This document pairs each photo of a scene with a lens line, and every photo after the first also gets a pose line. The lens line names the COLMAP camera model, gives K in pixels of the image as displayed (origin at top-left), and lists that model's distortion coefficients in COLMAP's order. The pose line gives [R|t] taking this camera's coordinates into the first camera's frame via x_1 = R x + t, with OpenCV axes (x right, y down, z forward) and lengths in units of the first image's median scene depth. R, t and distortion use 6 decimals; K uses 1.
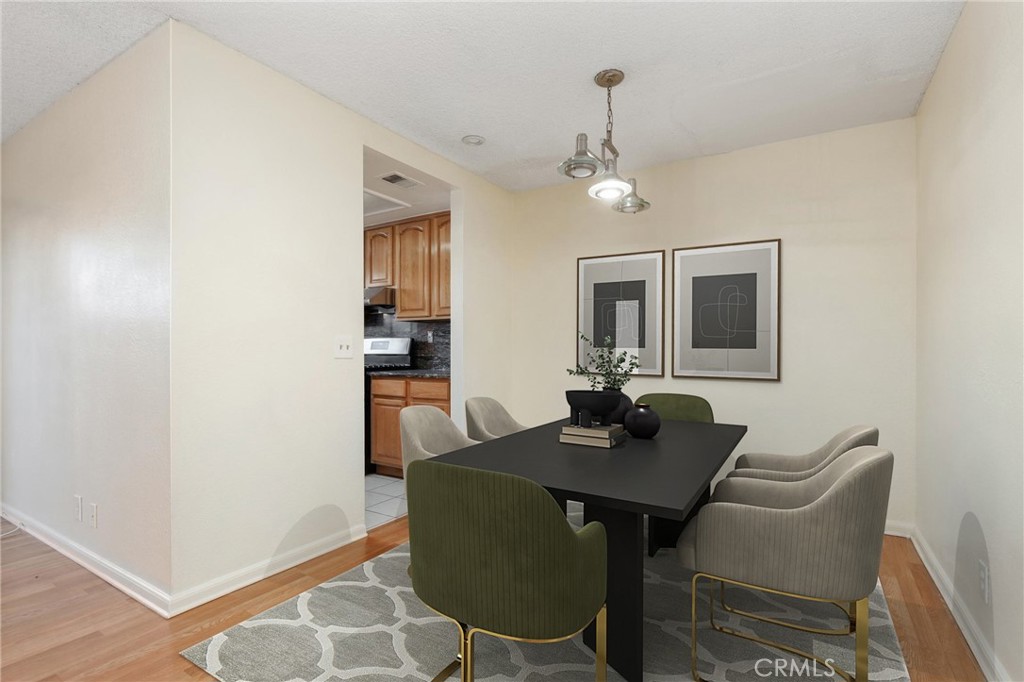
lens RADIAL K [[472.5, 0, 519.6], [0, 472.5, 350.4], [0, 0, 1]] dist [0.002171, -0.000022]
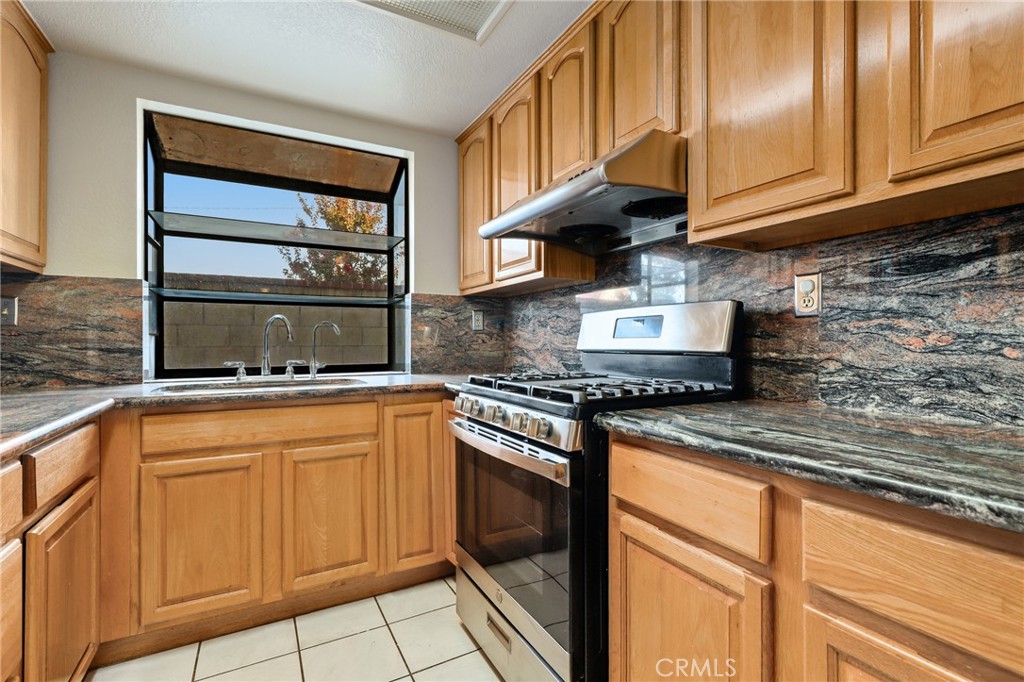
lens RADIAL K [[469.1, 0, 517.5], [0, 469.1, 344.7], [0, 0, 1]] dist [0.002223, -0.000492]
pose [[0.868088, 0.002705, -0.496403, -0.202632], [-0.003190, 0.999995, -0.000130, 0.003807], [0.496400, 0.001696, 0.868092, 0.664476]]
